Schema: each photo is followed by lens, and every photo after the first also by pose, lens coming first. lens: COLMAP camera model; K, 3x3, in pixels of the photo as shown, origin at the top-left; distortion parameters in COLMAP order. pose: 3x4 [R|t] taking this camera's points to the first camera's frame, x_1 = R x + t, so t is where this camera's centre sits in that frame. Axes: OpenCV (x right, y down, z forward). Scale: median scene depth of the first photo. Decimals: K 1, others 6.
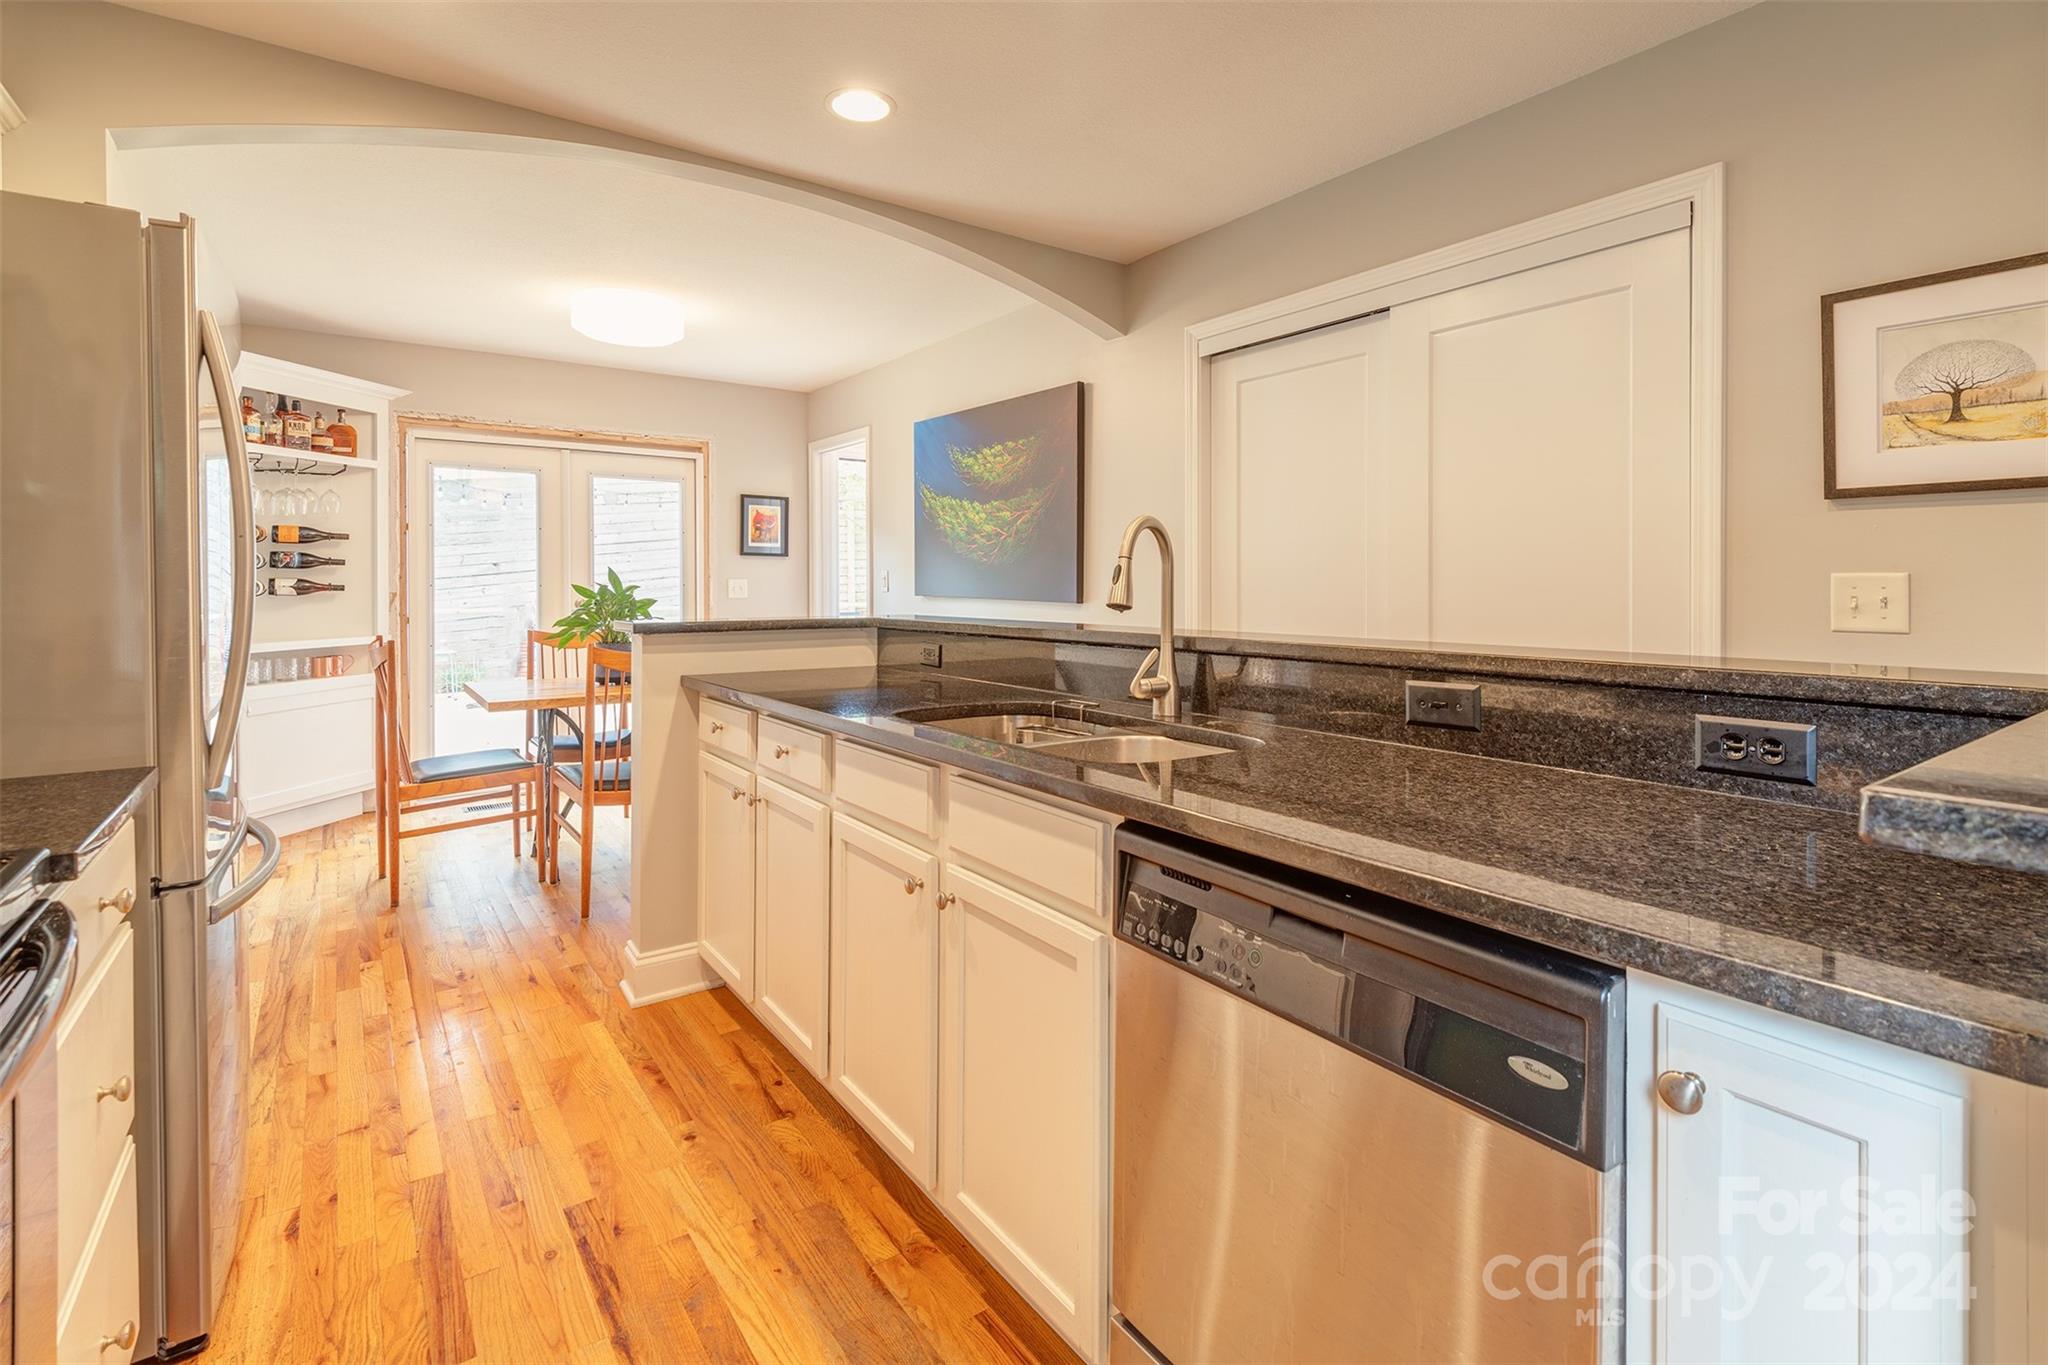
lens RADIAL K [[974.8, 0, 1089.9], [0, 974.8, 598.5], [0, 0, 1]] dist [0.011676, -0.001505]
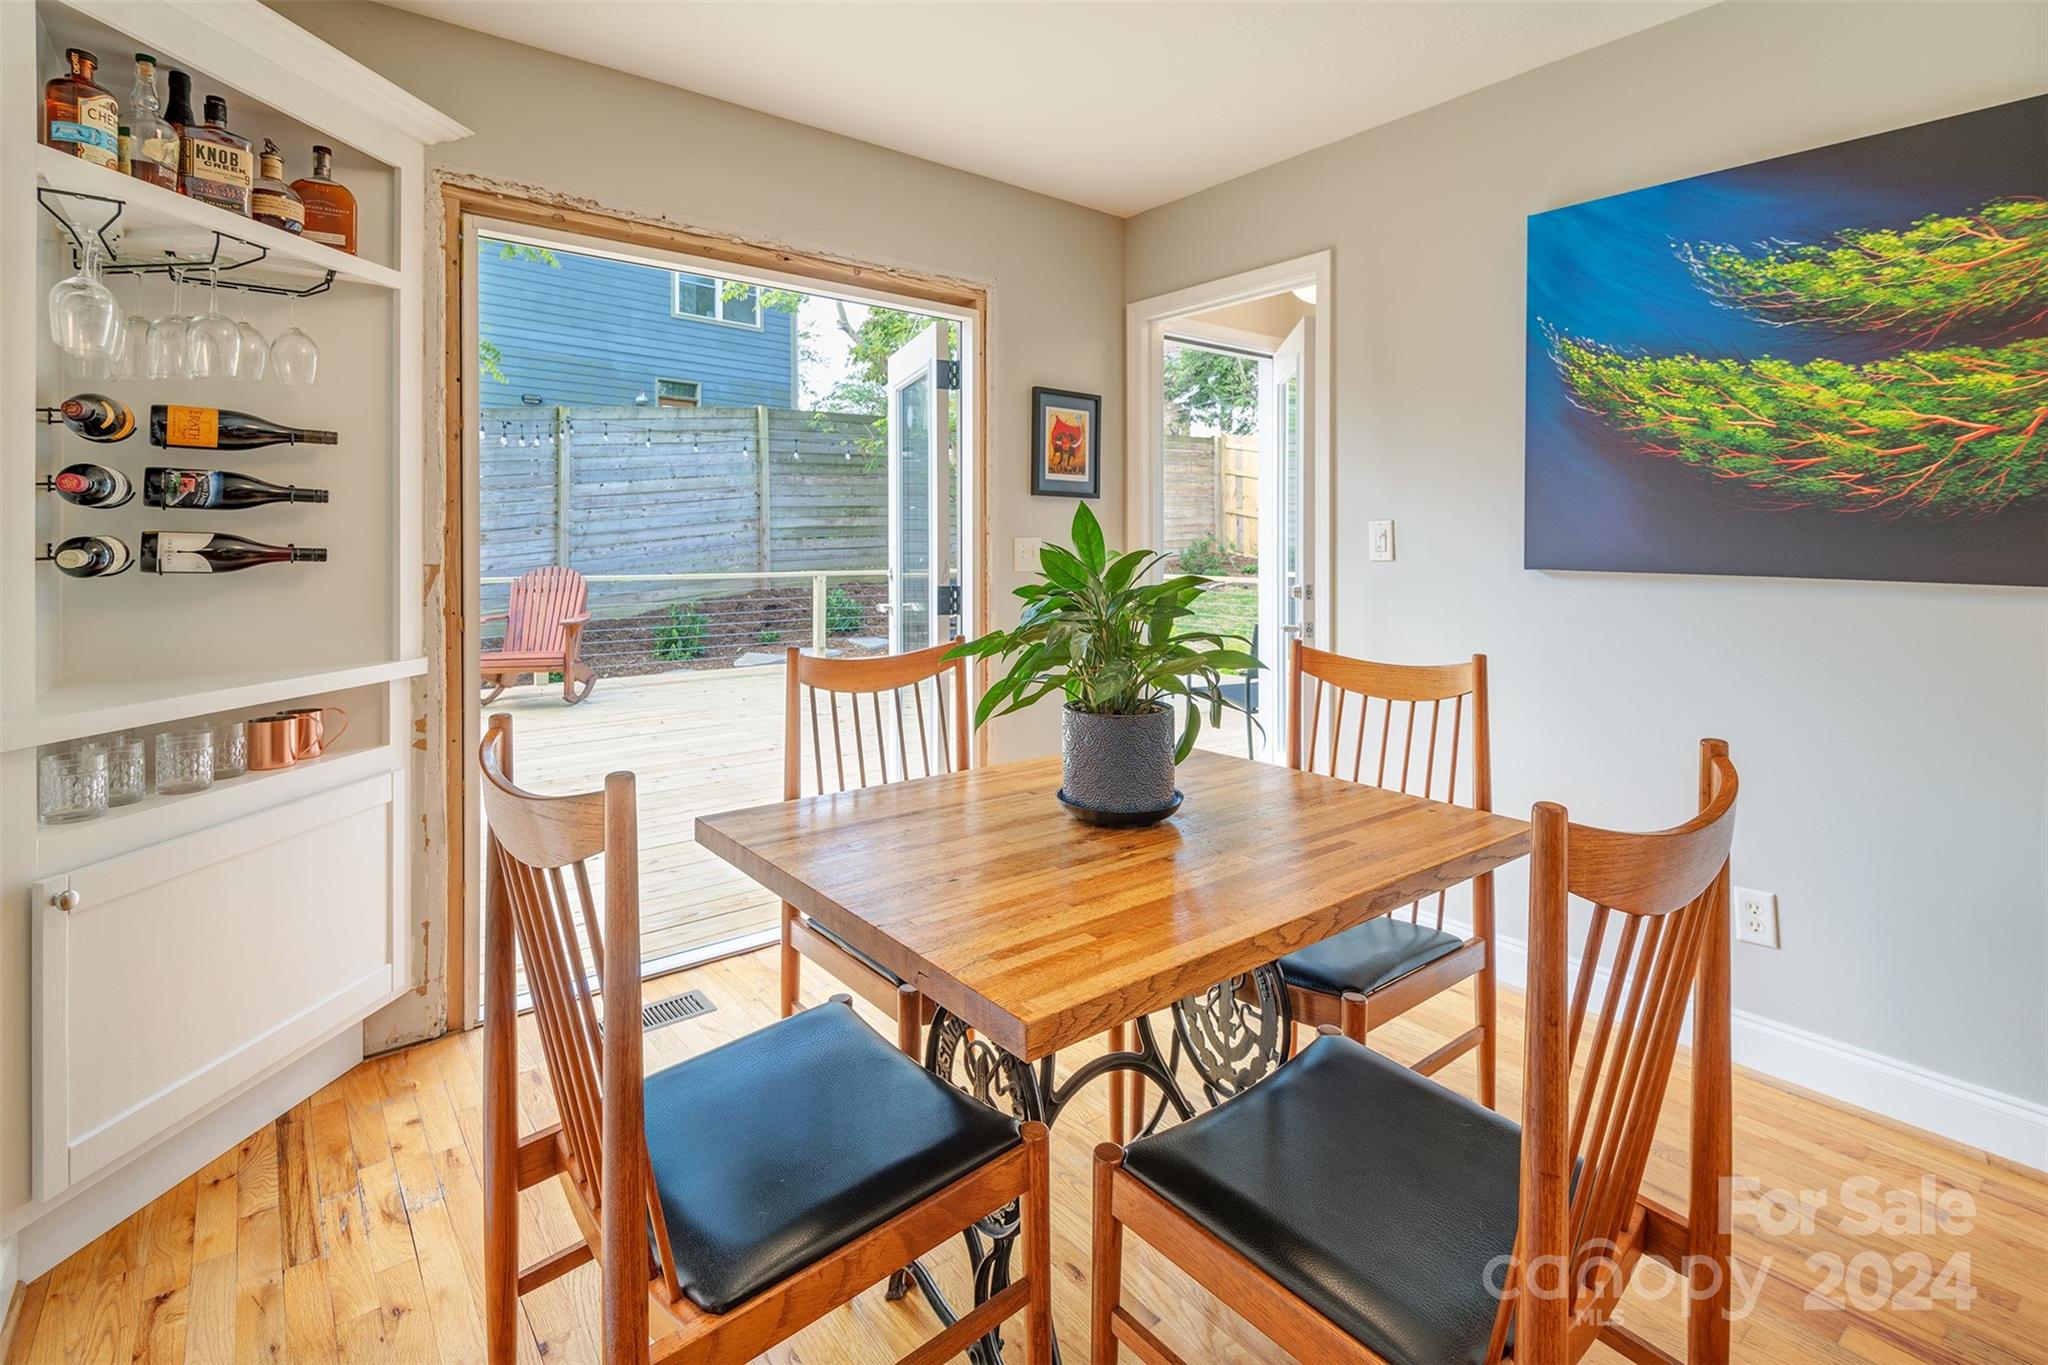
lens RADIAL K [[989.8, 0, 1117.6], [0, 989.8, 554.2], [0, 0, 1]] dist [-0.000741, -0.000790]
pose [[0.998089, -0.000339, 0.061794, -0.449758], [0.000699, 0.999983, -0.005806, -0.008477], [-0.061791, 0.005838, 0.998072, 0.556475]]
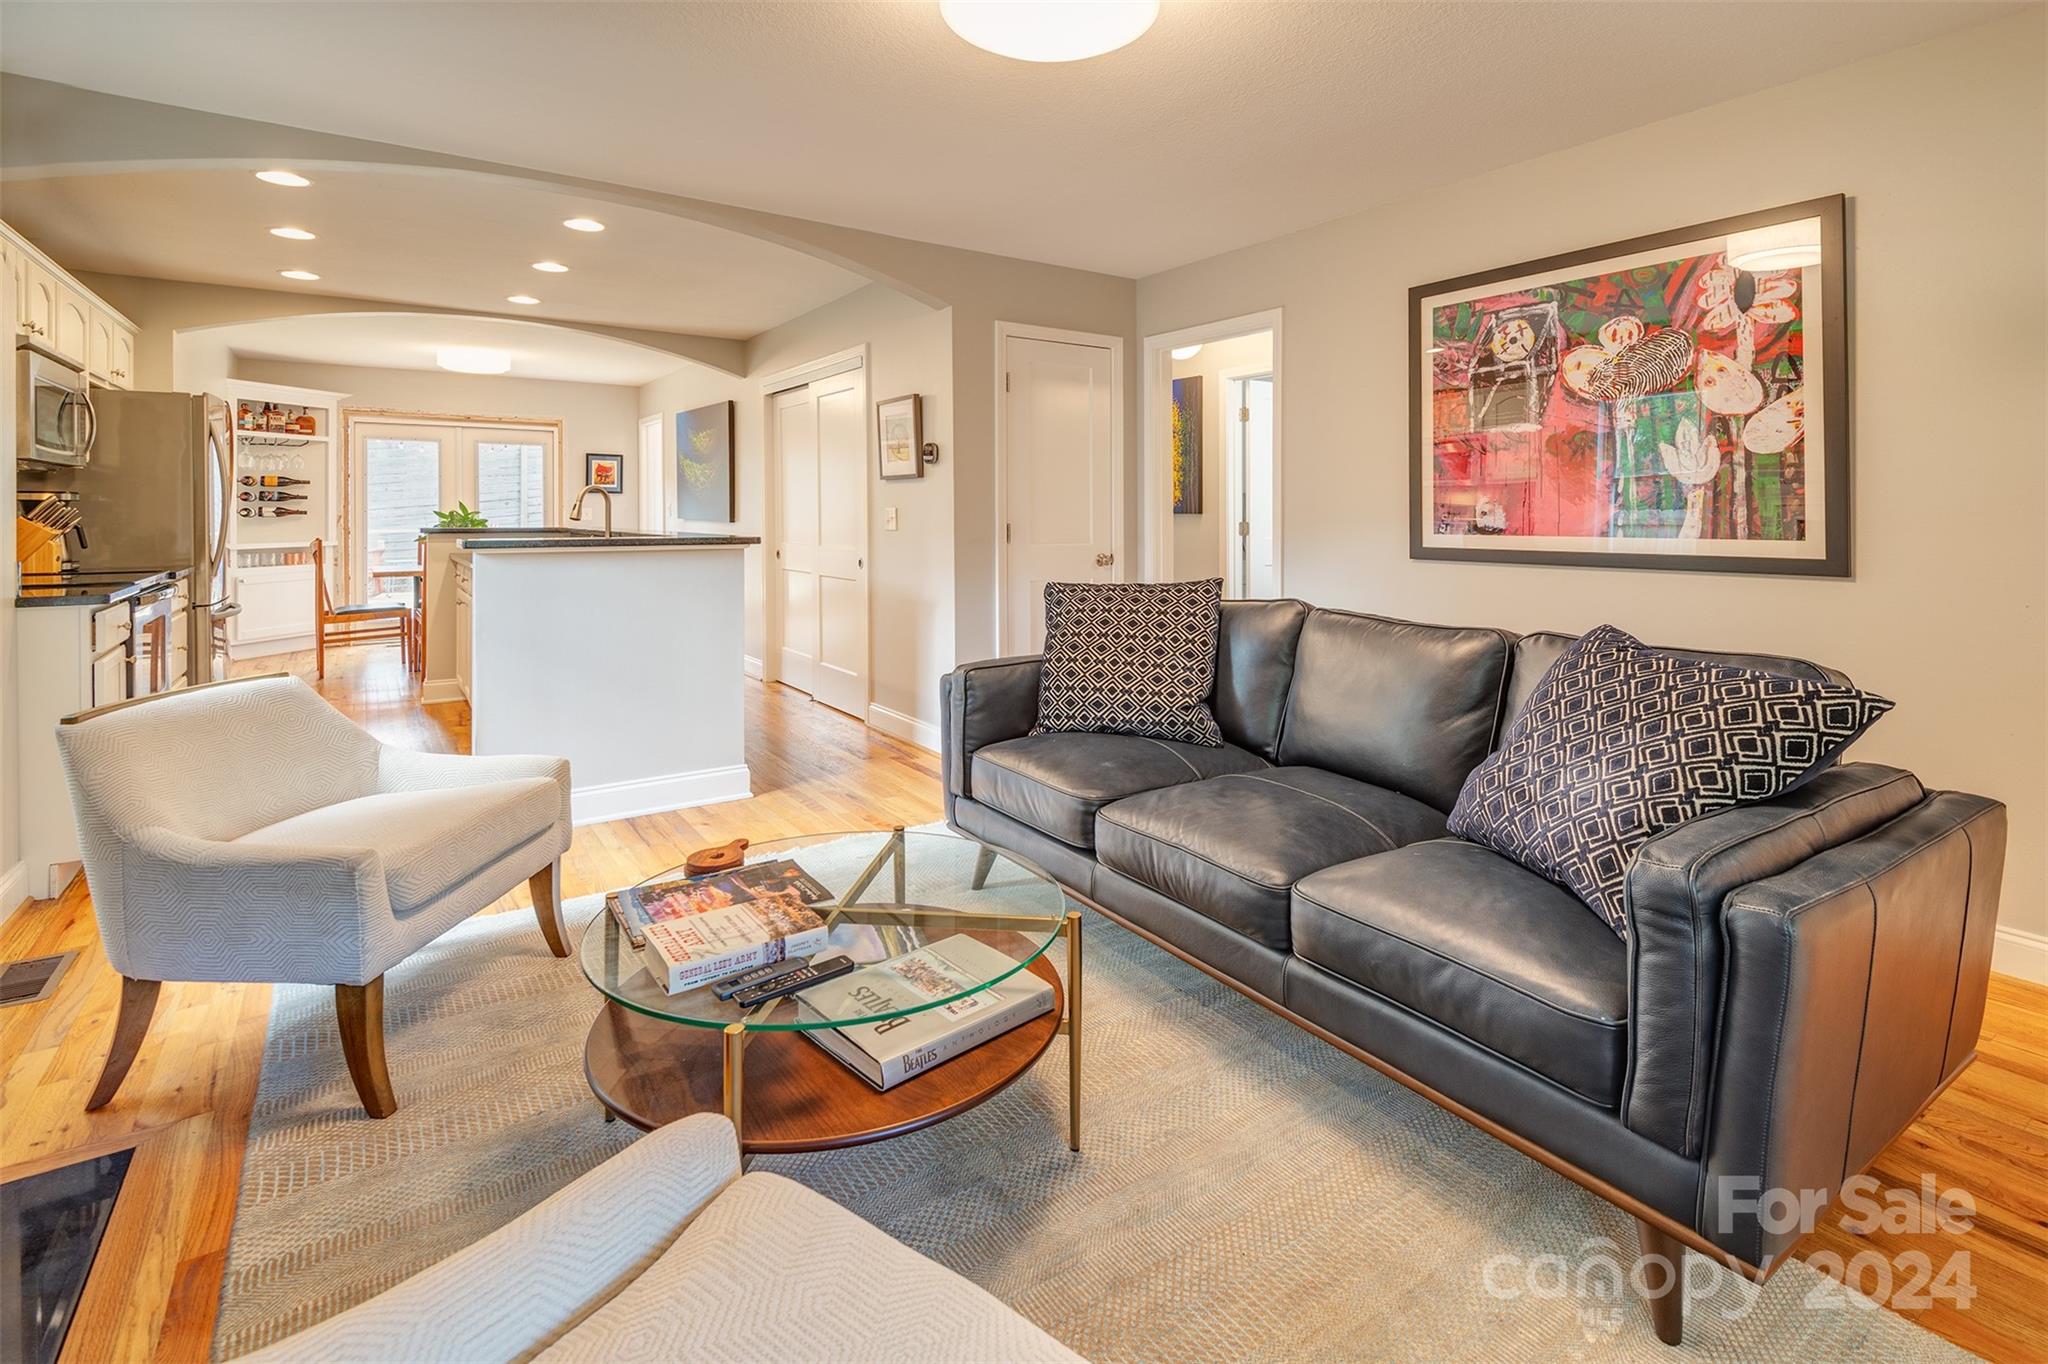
lens RADIAL K [[960.6, 0, 1241.0], [0, 960.6, 523.1], [0, 0, 1]] dist [-0.000406, -0.000815]
pose [[0.996850, 0.000459, 0.079313, 0.742128], [-0.000212, 0.999995, -0.003120, 0.012931], [-0.079314, 0.003094, 0.996845, -0.807460]]
